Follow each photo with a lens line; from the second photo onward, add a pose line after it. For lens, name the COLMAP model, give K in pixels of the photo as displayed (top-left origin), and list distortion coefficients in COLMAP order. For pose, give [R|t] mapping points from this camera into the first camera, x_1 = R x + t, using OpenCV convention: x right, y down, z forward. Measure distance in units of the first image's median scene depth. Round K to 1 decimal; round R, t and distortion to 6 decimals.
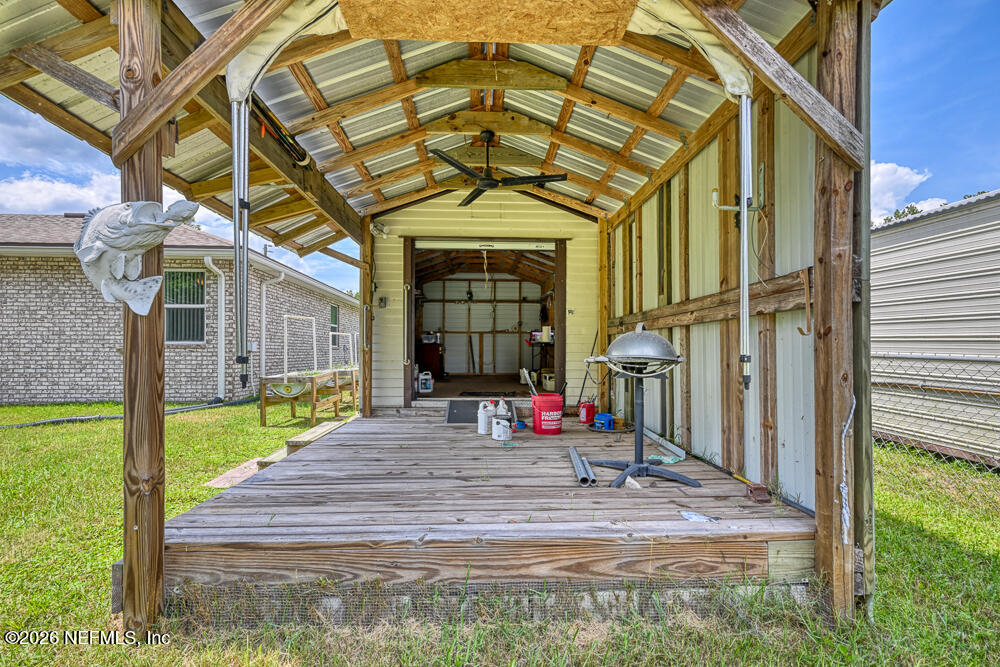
lens RADIAL K [[399.2, 0, 496.8], [0, 399.2, 345.3], [0, 0, 1]] dist [0.000325, 0.000196]
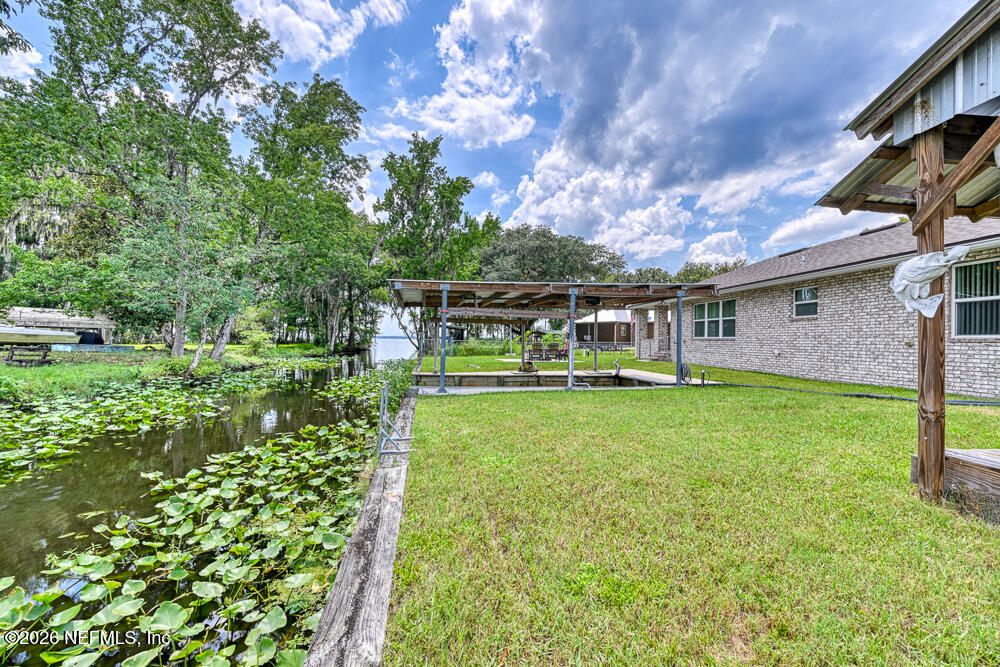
lens RADIAL K [[390.3, 0, 492.0], [0, 390.3, 340.6], [0, 0, 1]] dist [0.001256, 0.000263]
pose [[0.001858, 0.000432, -0.999998, 0.400392], [-0.002606, 0.999997, 0.000427, 0.014937], [0.999995, 0.002606, 0.001859, -0.449121]]
